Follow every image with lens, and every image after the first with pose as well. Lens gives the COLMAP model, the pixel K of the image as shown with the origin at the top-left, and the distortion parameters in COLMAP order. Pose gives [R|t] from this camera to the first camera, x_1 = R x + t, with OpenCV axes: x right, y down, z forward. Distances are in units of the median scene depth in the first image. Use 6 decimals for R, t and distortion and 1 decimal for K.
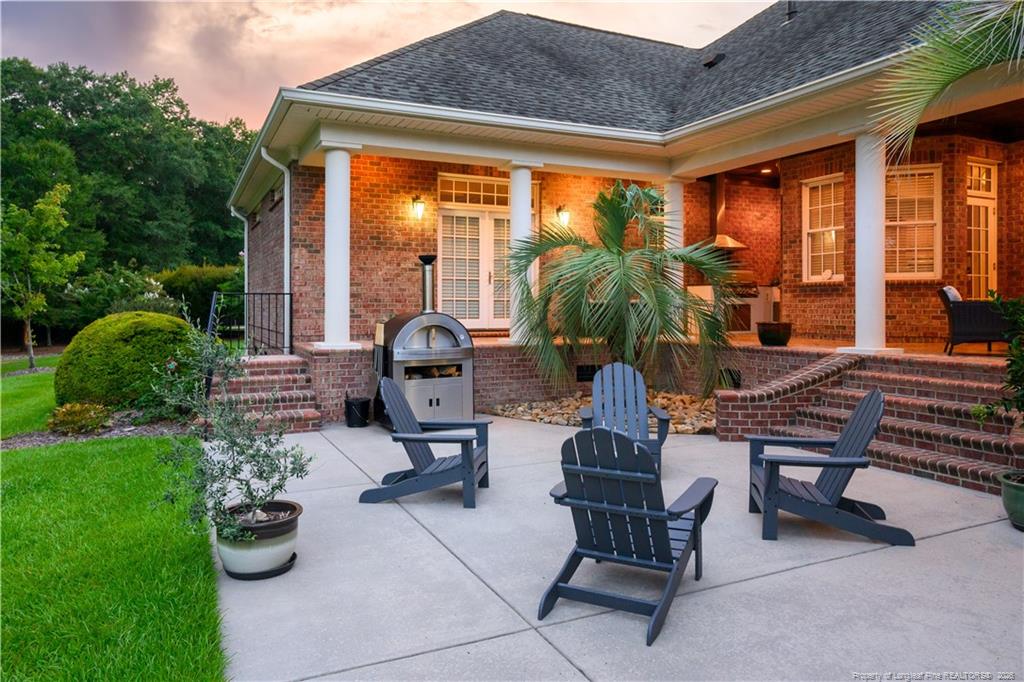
lens RADIAL K [[707.8, 0, 517.7], [0, 707.8, 306.9], [0, 0, 1]] dist [-0.004751, -0.001578]
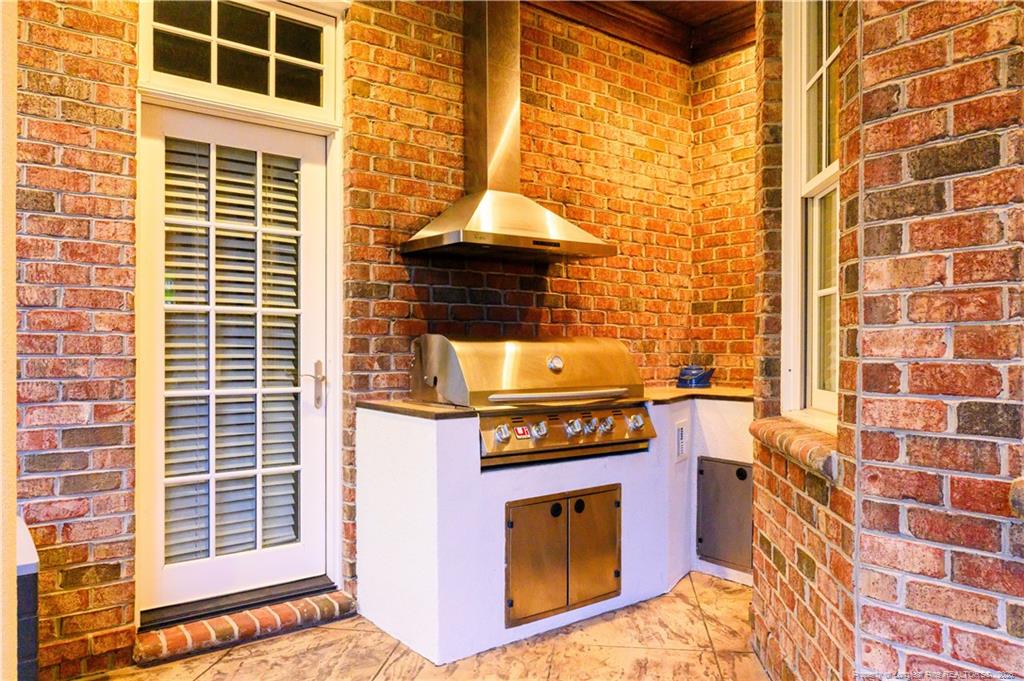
lens RADIAL K [[739.9, 0, 515.6], [0, 739.9, 353.8], [0, 0, 1]] dist [-0.002140, -0.001872]
pose [[0.977034, -0.000485, 0.213084, 0.291472], [-0.001035, 0.999975, 0.007023, -0.058961], [-0.213082, -0.007082, 0.977009, 0.922337]]
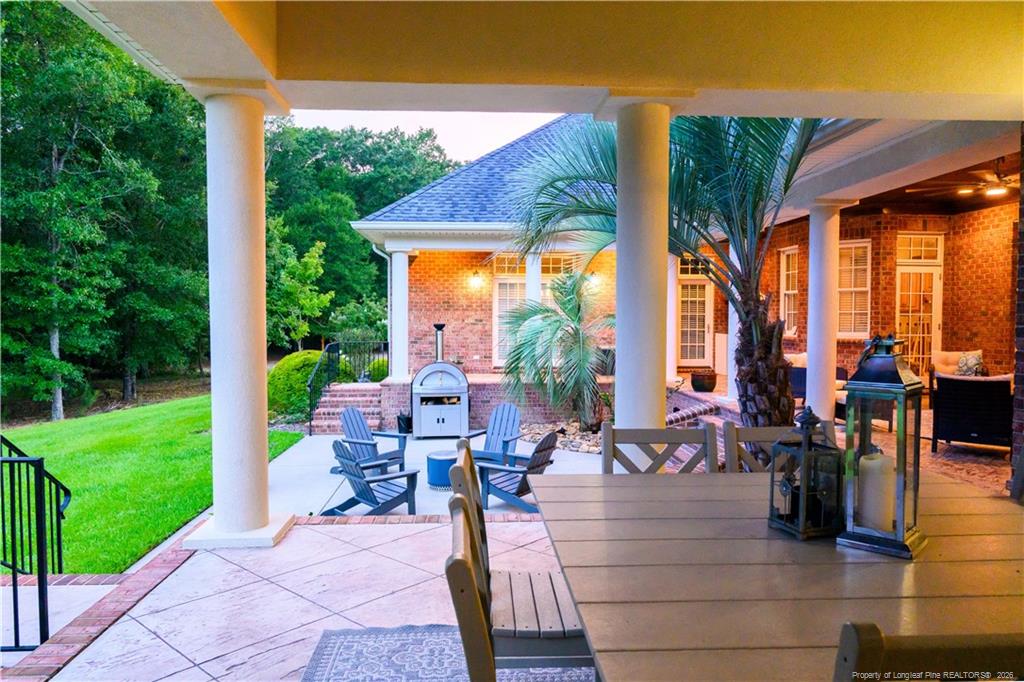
lens RADIAL K [[707.1, 0, 512.0], [0, 707.1, 341.0], [0, 0, 1]] dist [-0.006571, -0.000955]
pose [[0.925929, 0.015848, -0.377364, 0.451907], [-0.002286, 0.999336, 0.036360, -0.070454], [0.377690, -0.032805, 0.925351, -0.266353]]
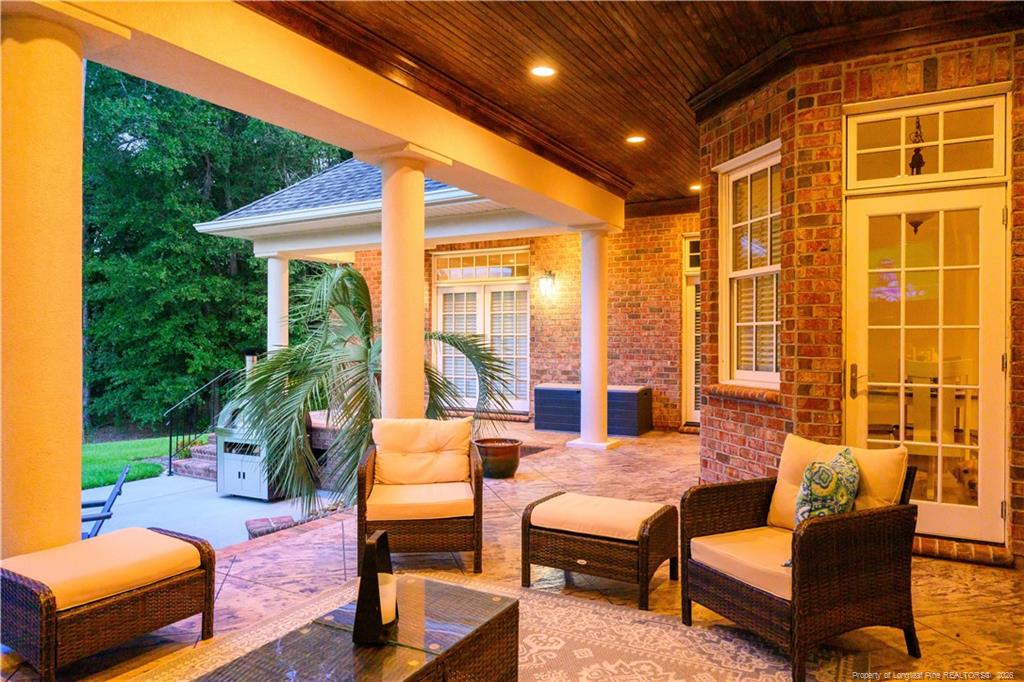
lens RADIAL K [[691.8, 0, 512.0], [0, 691.8, 341.0], [0, 0, 1]] dist [-0.003791, -0.000179]
pose [[0.559946, 0.002916, -0.828524, 0.797260], [-0.004680, 0.999989, 0.000357, -0.064976], [0.828516, 0.003677, 0.559954, 0.551734]]
